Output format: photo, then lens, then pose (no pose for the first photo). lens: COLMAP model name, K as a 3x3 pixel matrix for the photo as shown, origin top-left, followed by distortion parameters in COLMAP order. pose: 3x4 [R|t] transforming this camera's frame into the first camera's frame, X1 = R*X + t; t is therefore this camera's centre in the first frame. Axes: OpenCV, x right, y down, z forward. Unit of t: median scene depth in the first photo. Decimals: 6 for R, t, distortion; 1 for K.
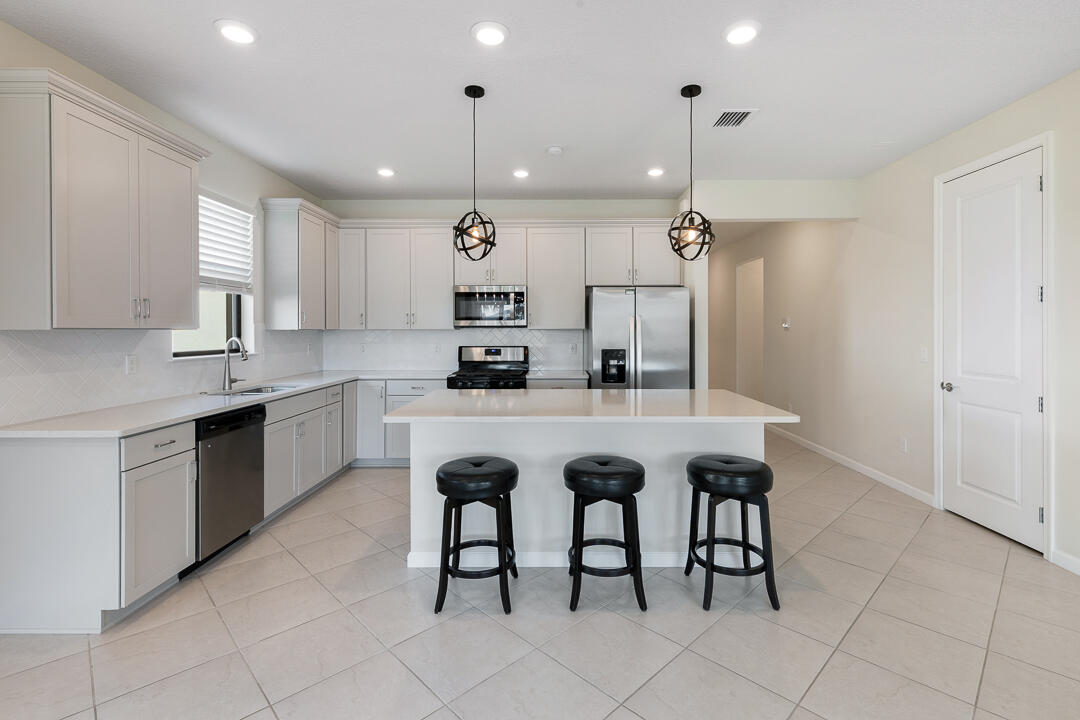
lens RADIAL K [[498.4, 0, 556.0], [0, 498.4, 332.2], [0, 0, 1]] dist [0.007287, -0.002932]
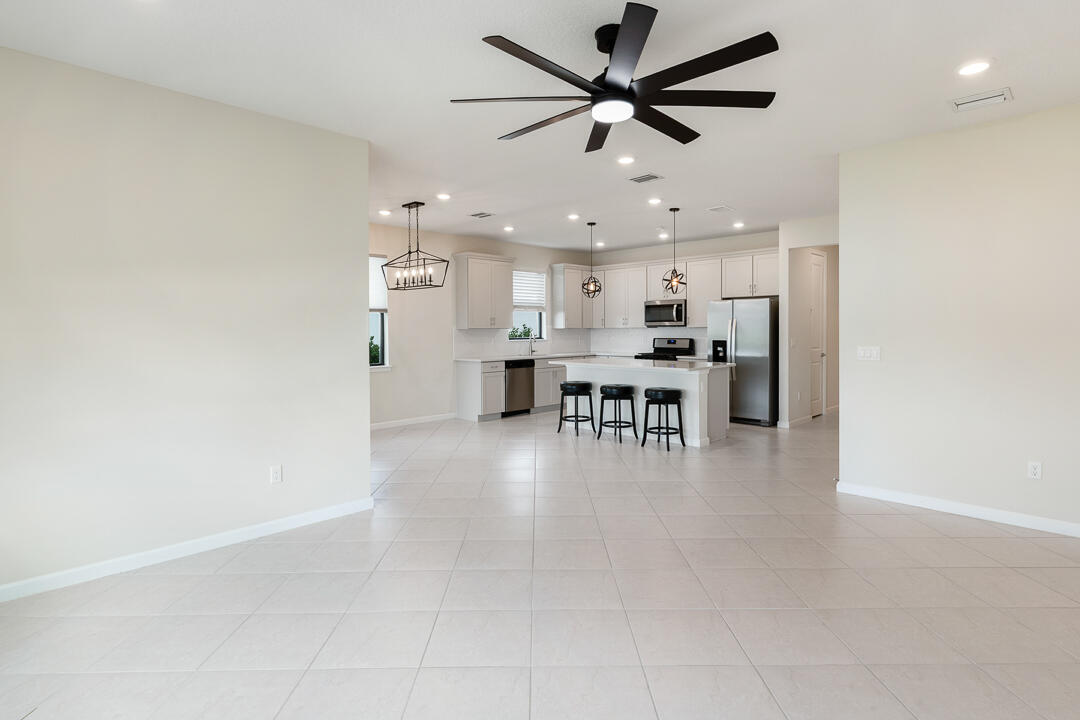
lens RADIAL K [[558.0, 0, 534.0], [0, 558.0, 347.2], [0, 0, 1]] dist [-0.016364, -0.000356]
pose [[0.705325, 0.020843, -0.708577, 0.941913], [0.001685, 0.999516, 0.031078, 0.000532], [0.708882, -0.023114, 0.704949, -0.637066]]
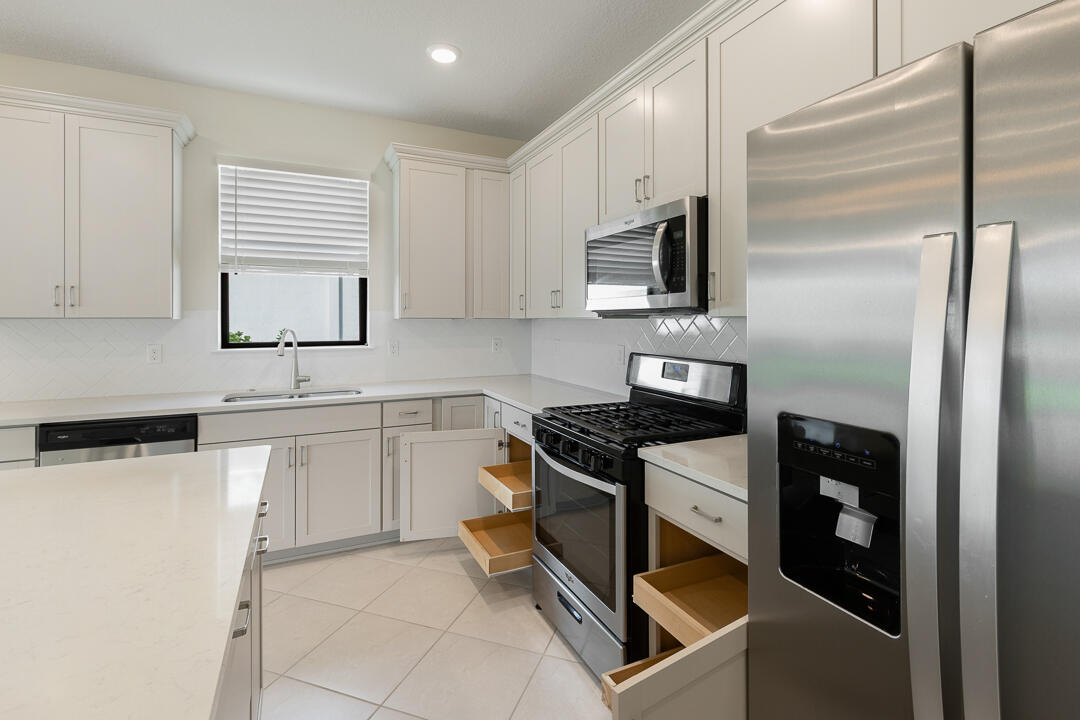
lens RADIAL K [[498.4, 0, 535.2], [0, 498.4, 315.1], [0, 0, 1]] dist [0.007287, -0.002932]
pose [[0.431483, -0.006623, -0.902097, 0.239746], [-0.004059, 0.999949, -0.009283, -0.004414], [0.902112, 0.007667, 0.431434, 0.816868]]
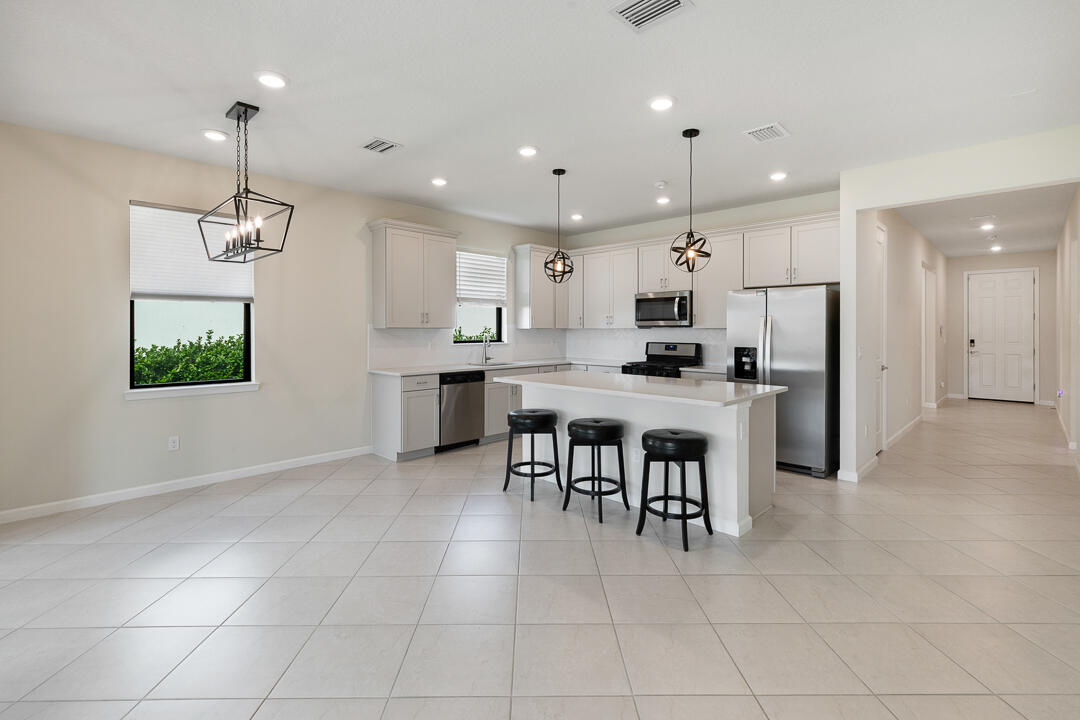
lens RADIAL K [[498.4, 0, 533.8], [0, 498.4, 333.8], [0, 0, 1]] dist [0.007287, -0.002932]
pose [[0.712944, 0.008863, -0.701165, 0.546234], [-0.005276, 0.999960, 0.007276, -0.000293], [0.701202, -0.001488, 0.712961, -0.087650]]
